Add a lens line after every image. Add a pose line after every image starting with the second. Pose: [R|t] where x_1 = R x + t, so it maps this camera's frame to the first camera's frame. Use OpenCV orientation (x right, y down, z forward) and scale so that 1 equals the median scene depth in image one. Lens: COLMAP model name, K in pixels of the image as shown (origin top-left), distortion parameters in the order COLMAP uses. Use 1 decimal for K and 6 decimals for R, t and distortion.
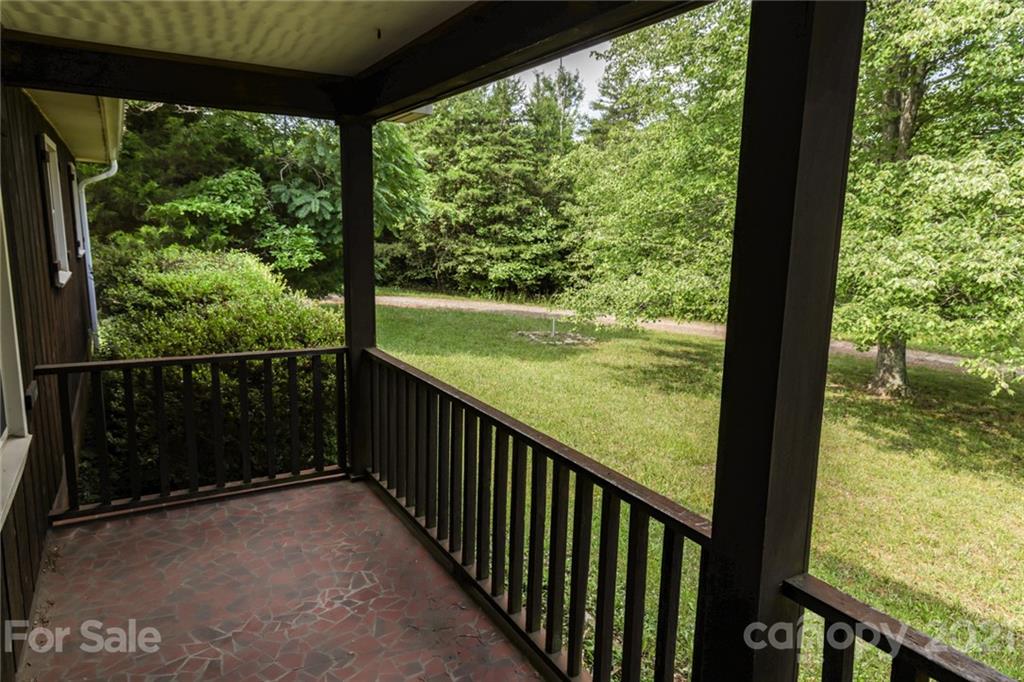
lens RADIAL K [[677.7, 0, 516.0], [0, 677.7, 332.2], [0, 0, 1]] dist [0.038535, 0.001594]
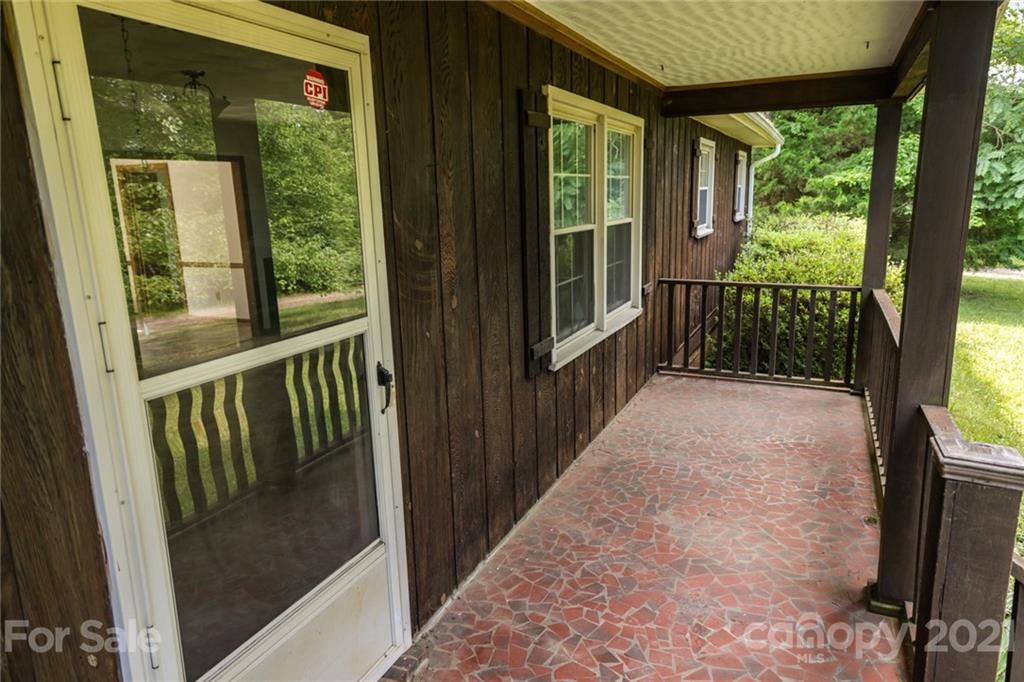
lens RADIAL K [[677.7, 0, 516.0], [0, 677.7, 332.2], [0, 0, 1]] dist [0.038535, 0.001594]
pose [[0.585892, 0.133820, -0.799264, 0.386380], [-0.101228, 0.990632, 0.091657, 0.051108], [0.804042, 0.027207, 0.593950, -0.248554]]
